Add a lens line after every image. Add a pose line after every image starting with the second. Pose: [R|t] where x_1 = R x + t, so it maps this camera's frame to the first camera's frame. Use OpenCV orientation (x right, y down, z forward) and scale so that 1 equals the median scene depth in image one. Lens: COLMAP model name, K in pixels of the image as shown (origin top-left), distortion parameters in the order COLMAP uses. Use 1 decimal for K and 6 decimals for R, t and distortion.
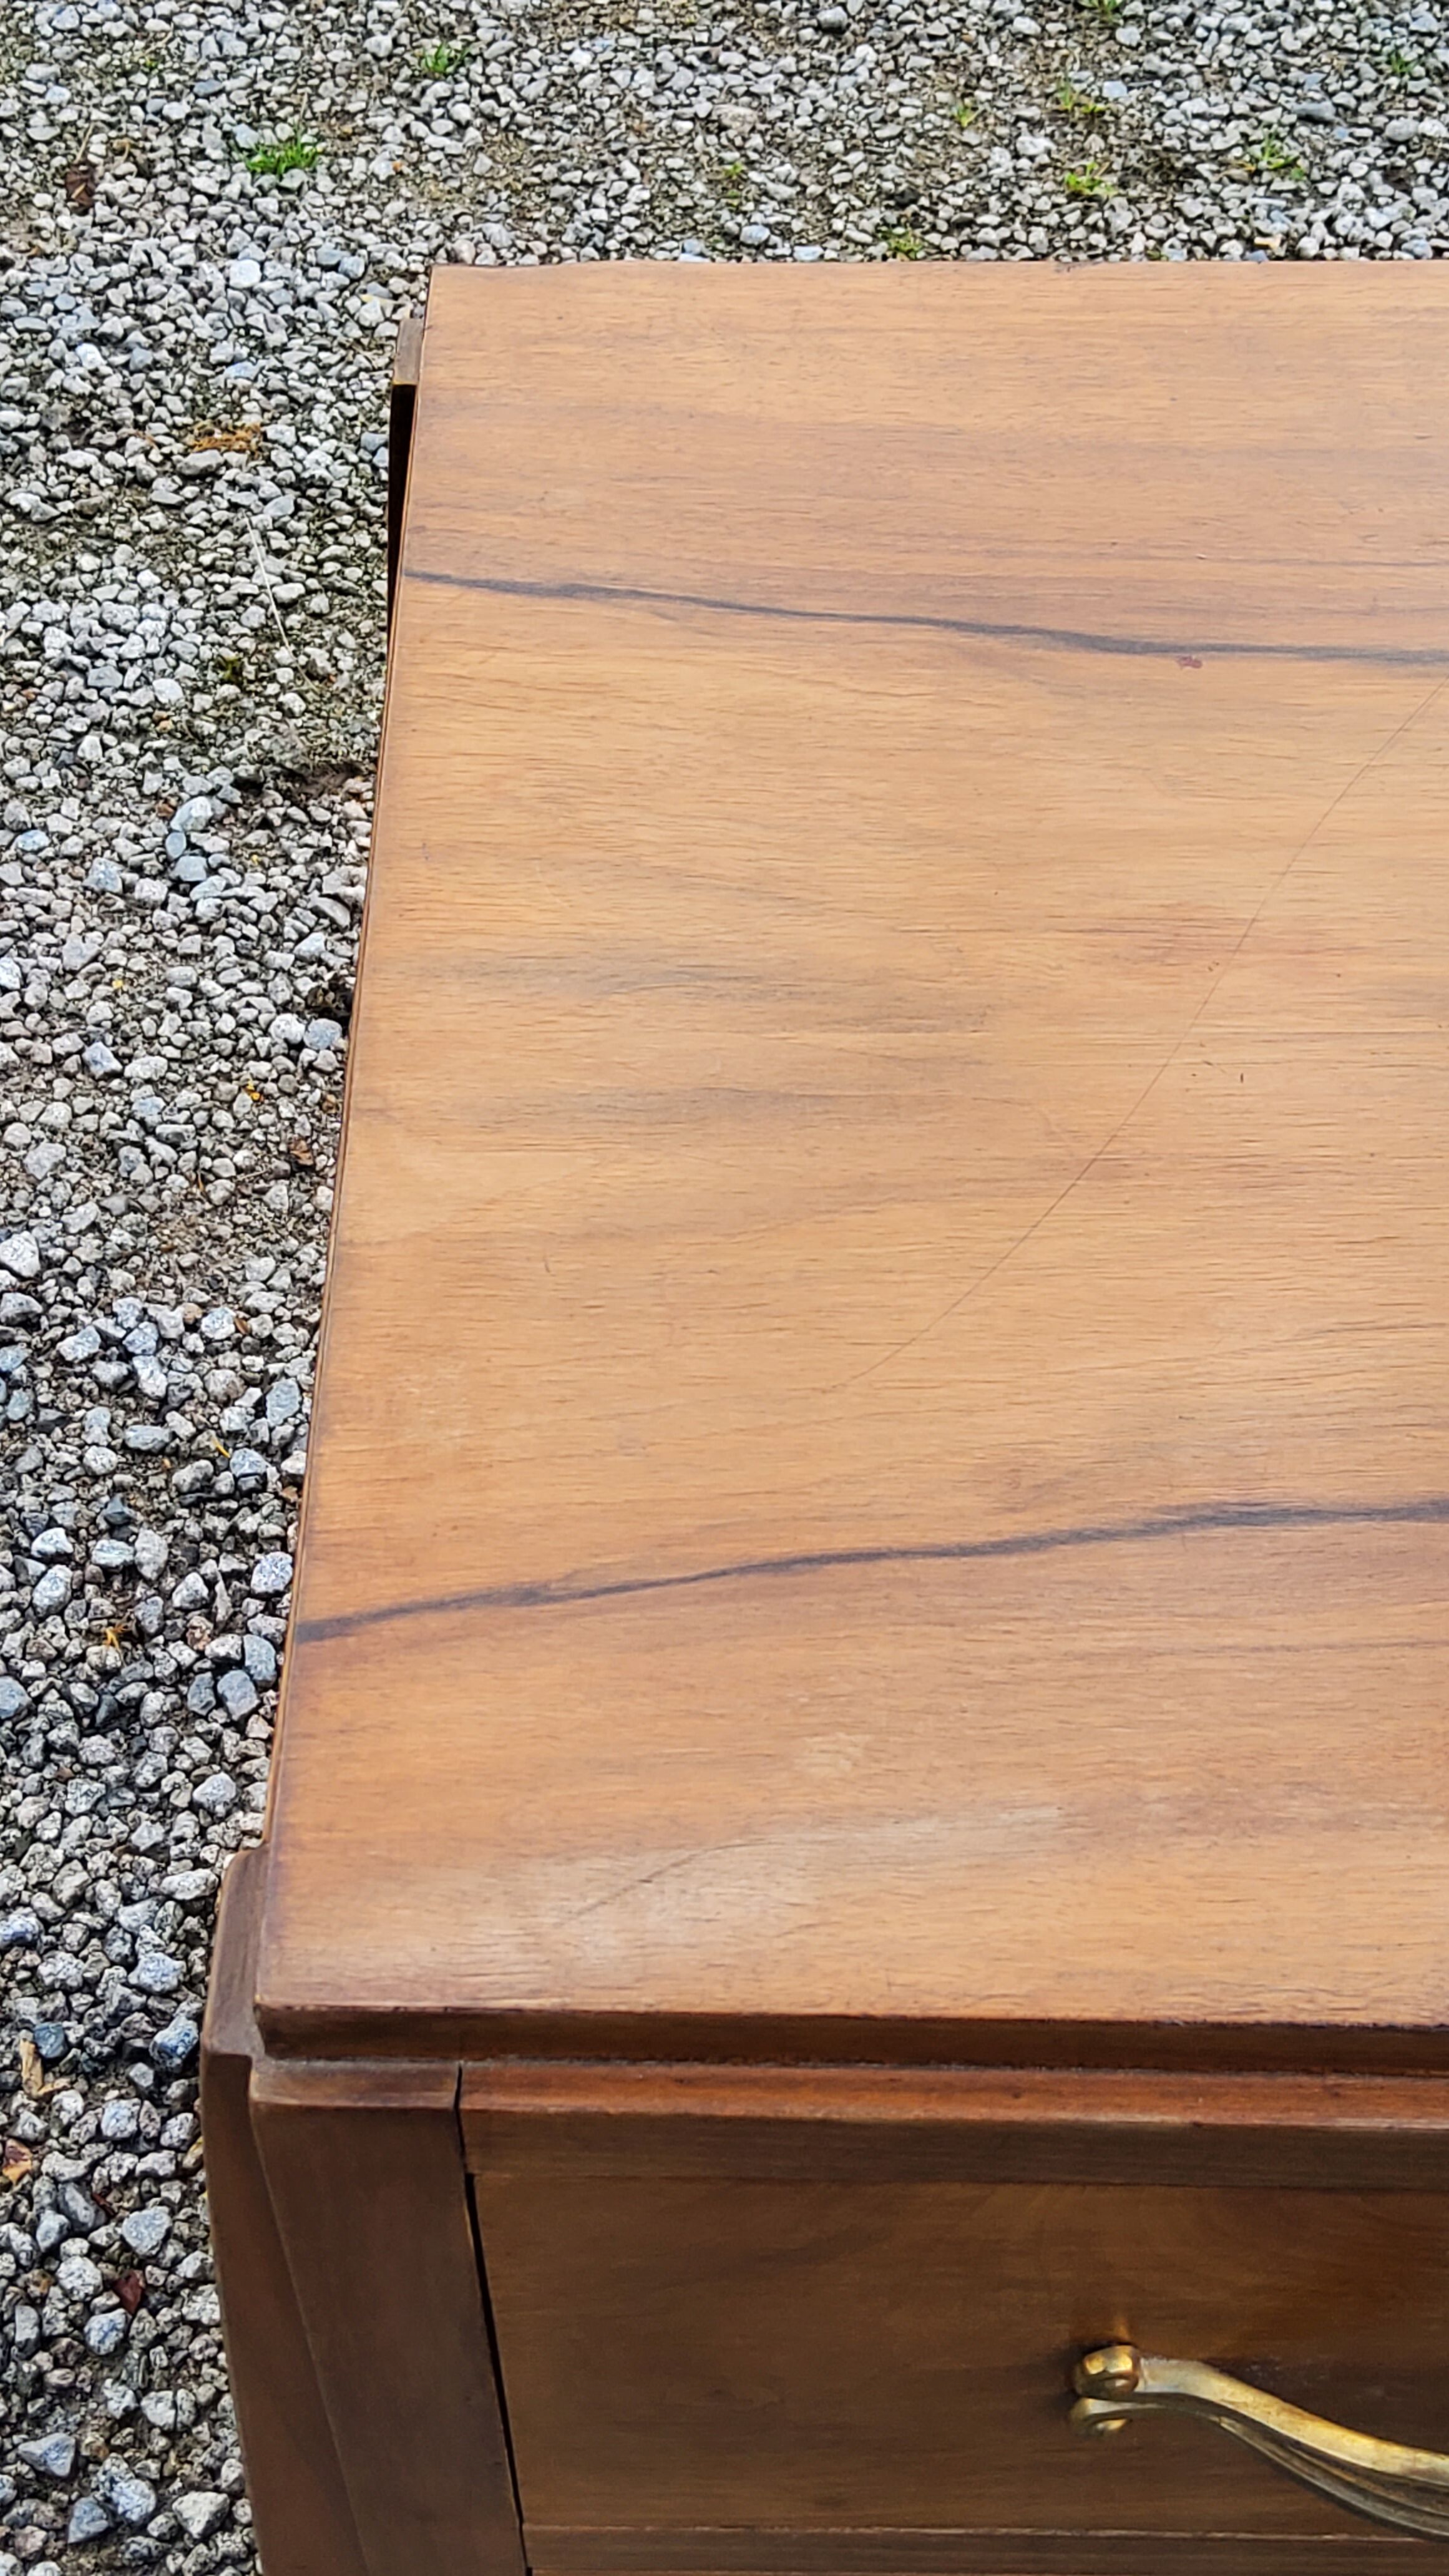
lens RADIAL K [[3864.2, 0, 828.1], [0, 3864.2, 1313.9], [0, 0, 1]] dist [0.117339, 0.000000]
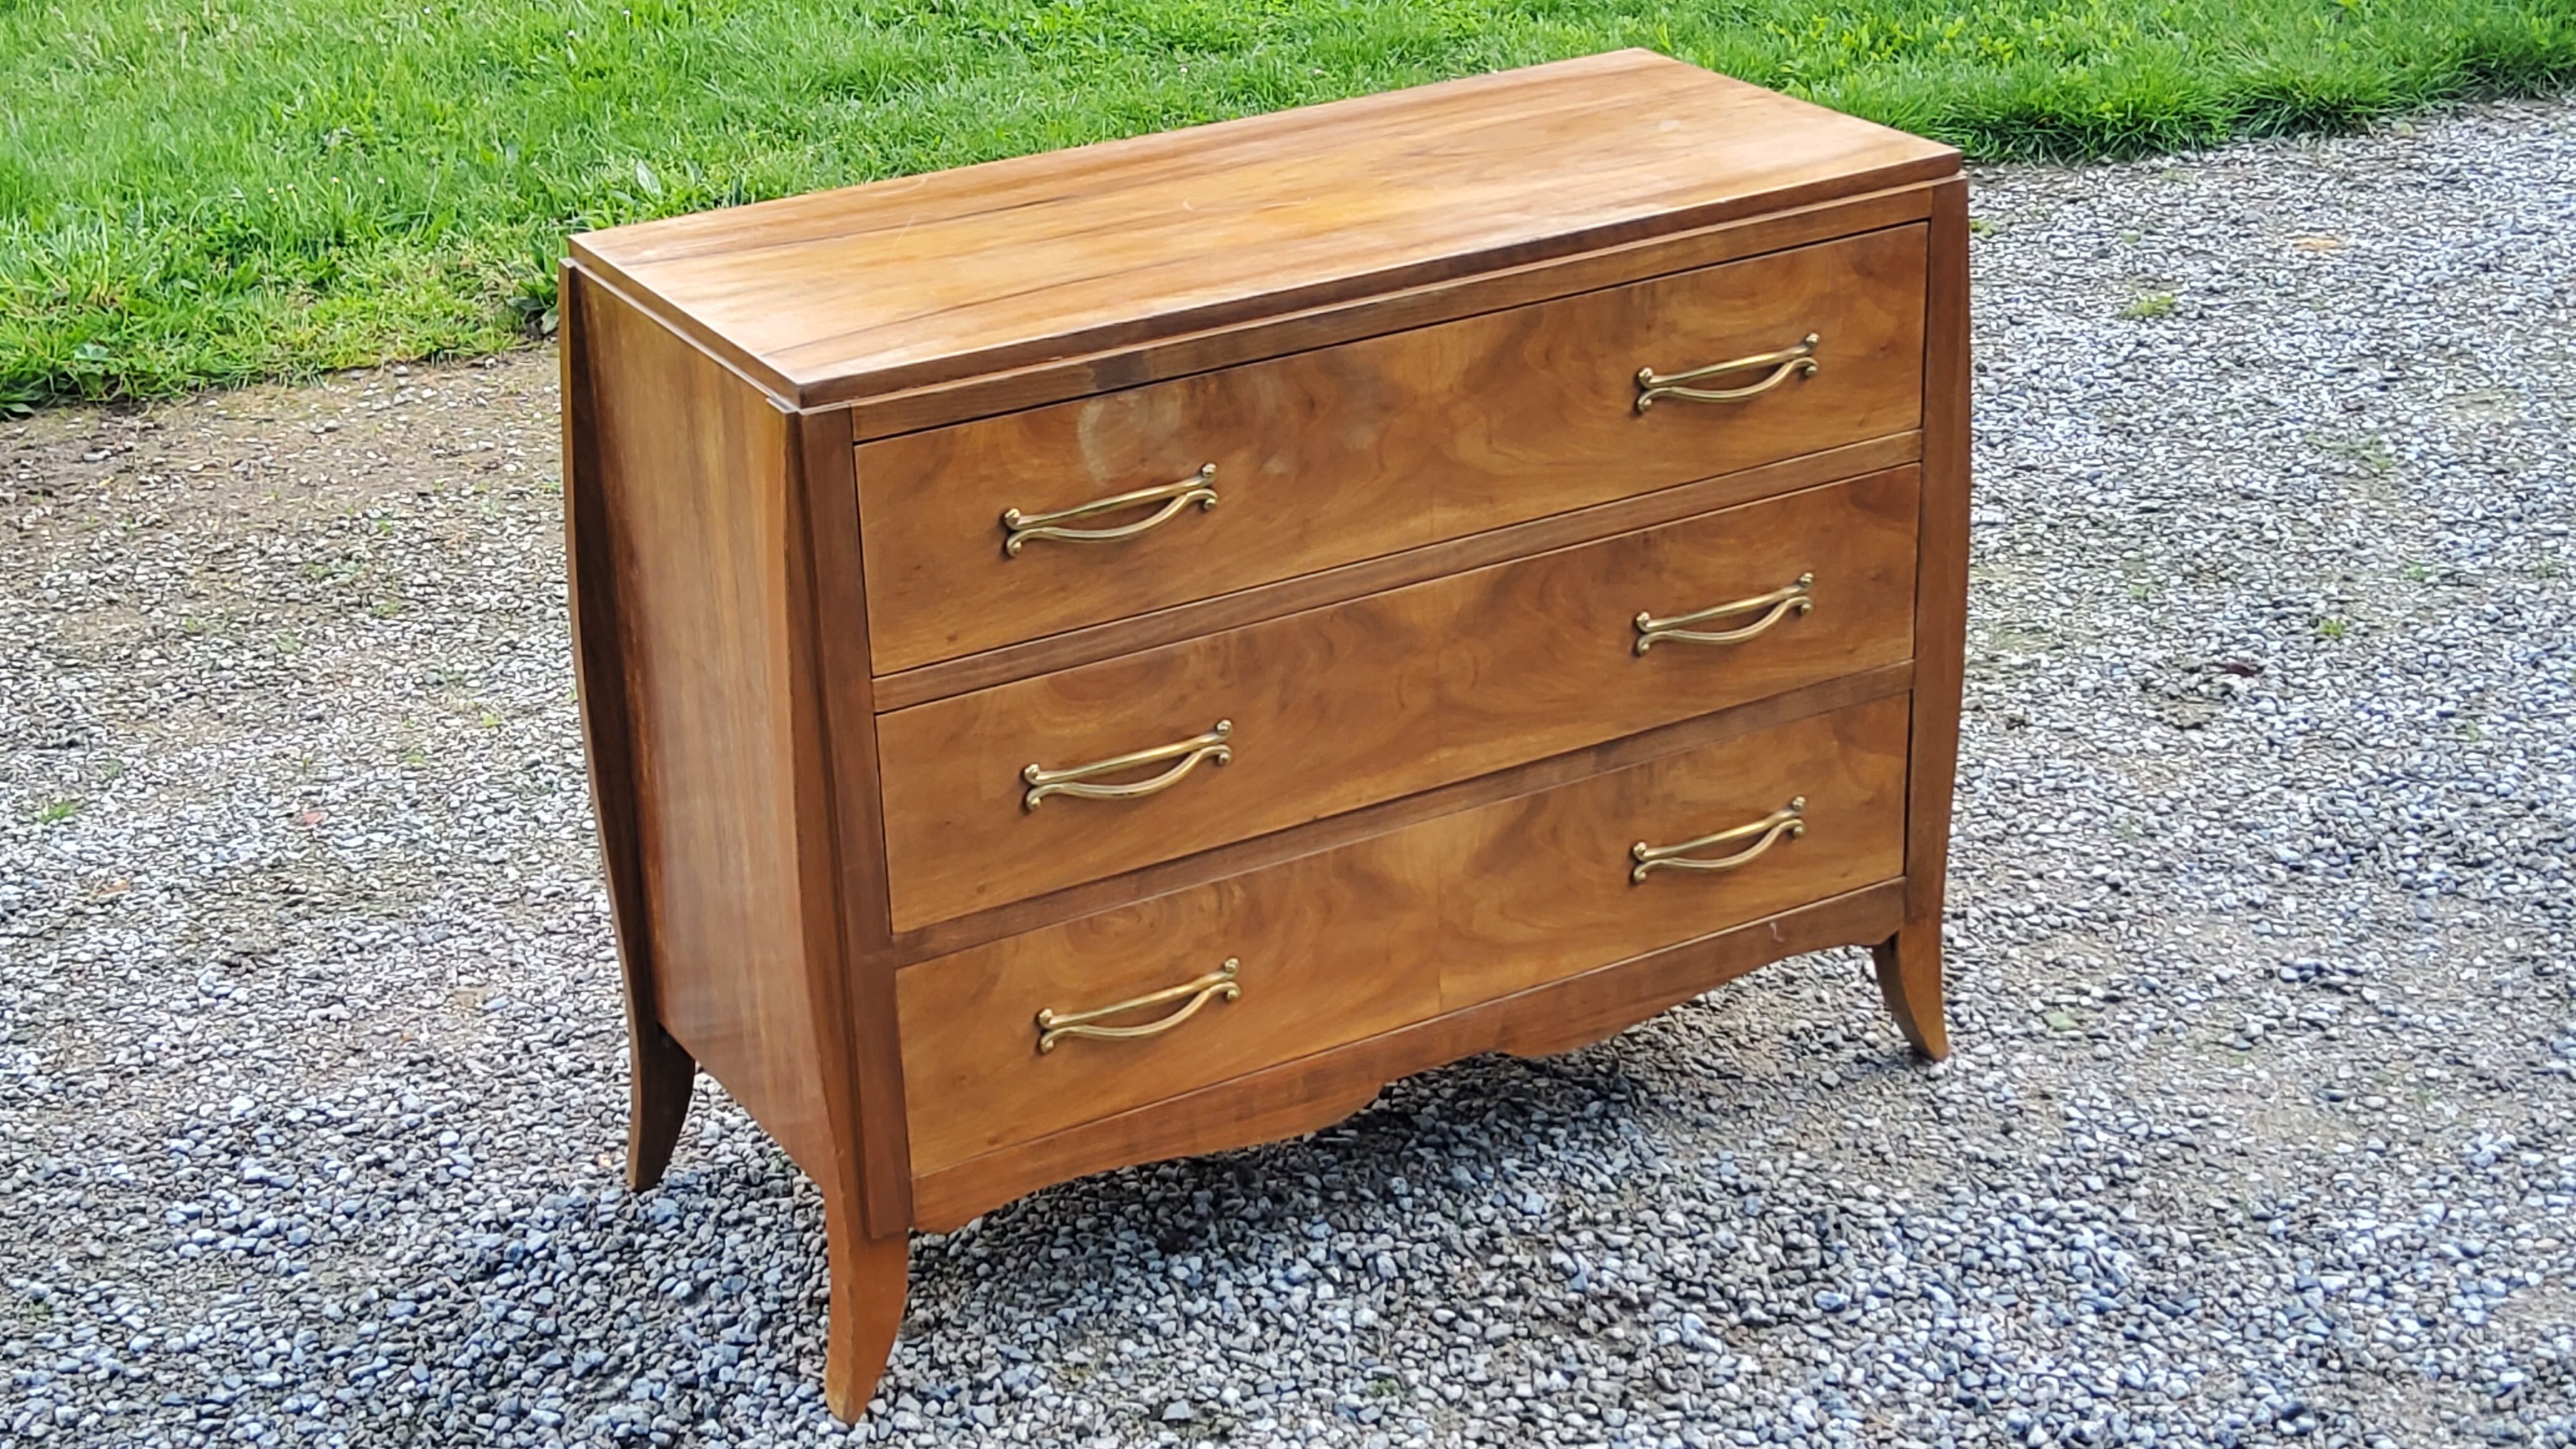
lens RADIAL K [[3864.2, 0, 1309.3], [0, 3864.2, 628.1], [0, 0, 1]] dist [0.117339, 0.000000]
pose [[0.864233, -0.220172, 0.452355, -0.623499], [0.428394, 0.793504, -0.432238, 0.937396], [-0.263779, 0.567341, 0.780093, -0.865534]]
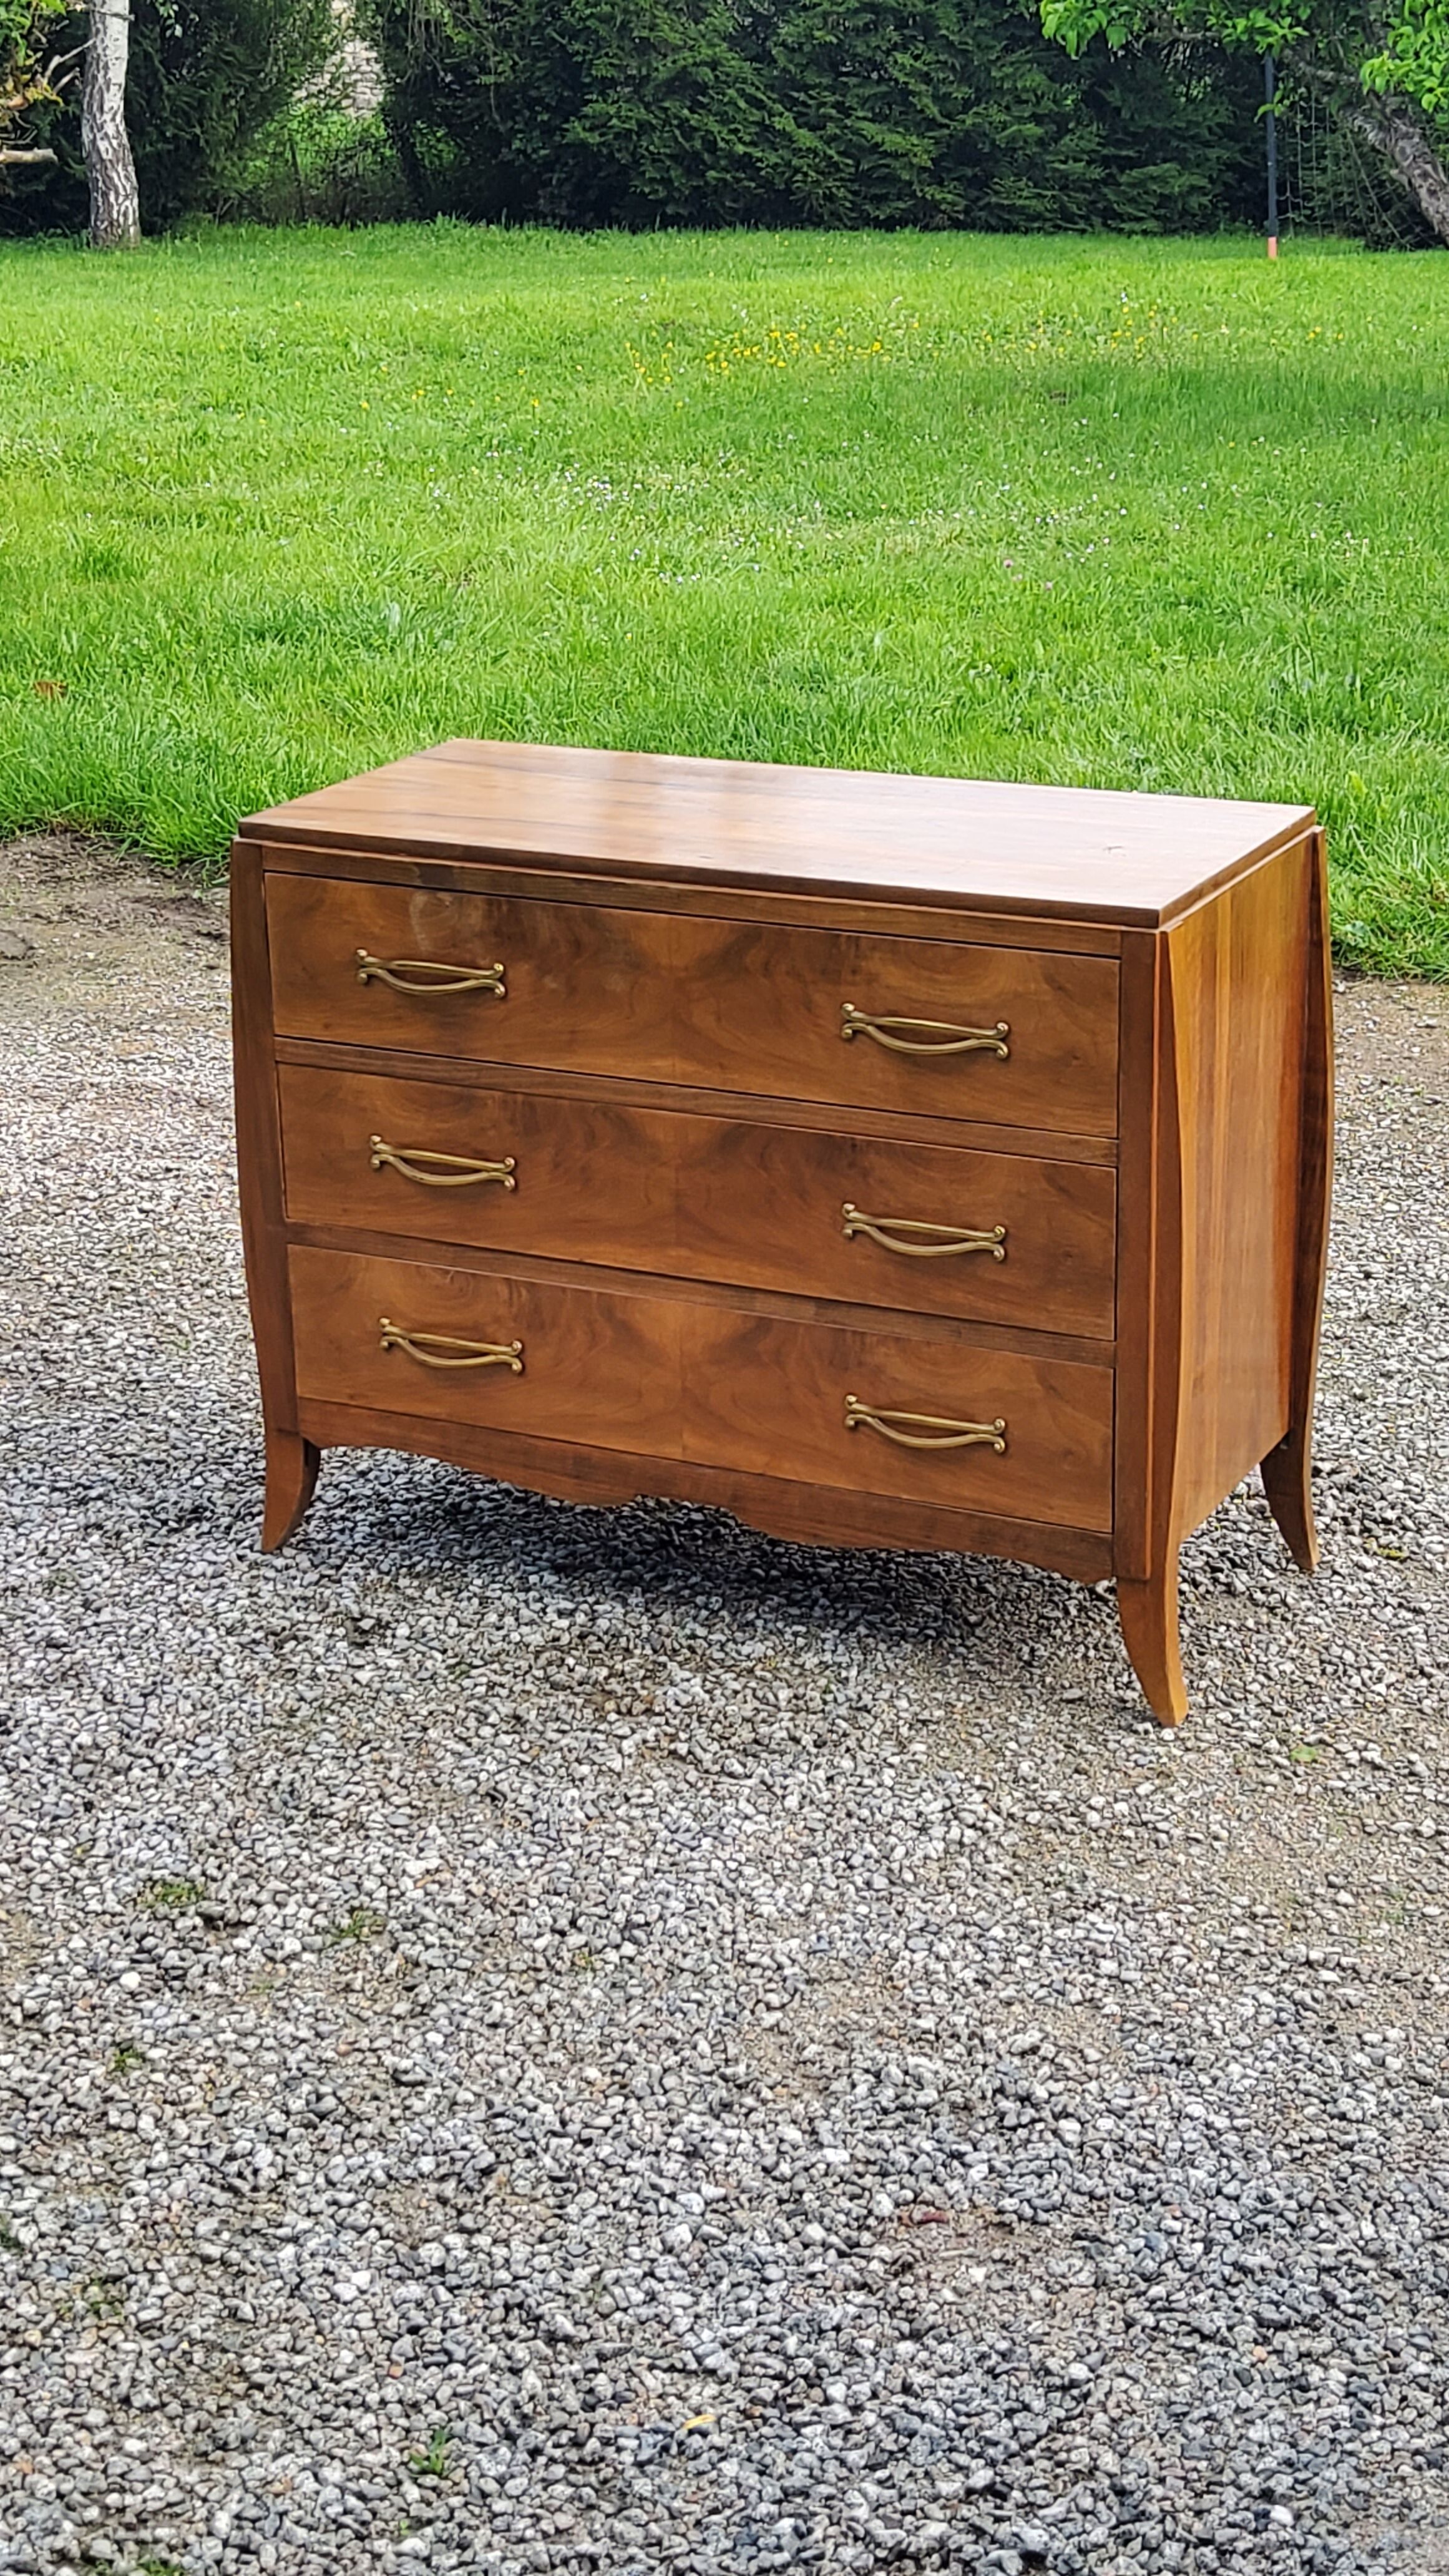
lens RADIAL K [[3864.2, 0, 749.0], [0, 3864.2, 1227.9], [0, 0, 1]] dist [0.117339, 0.000000]
pose [[0.894988, 0.118980, -0.429930, 1.305071], [-0.344085, 0.797500, -0.495580, 1.368853], [0.283905, 0.591471, 0.754692, -1.204660]]
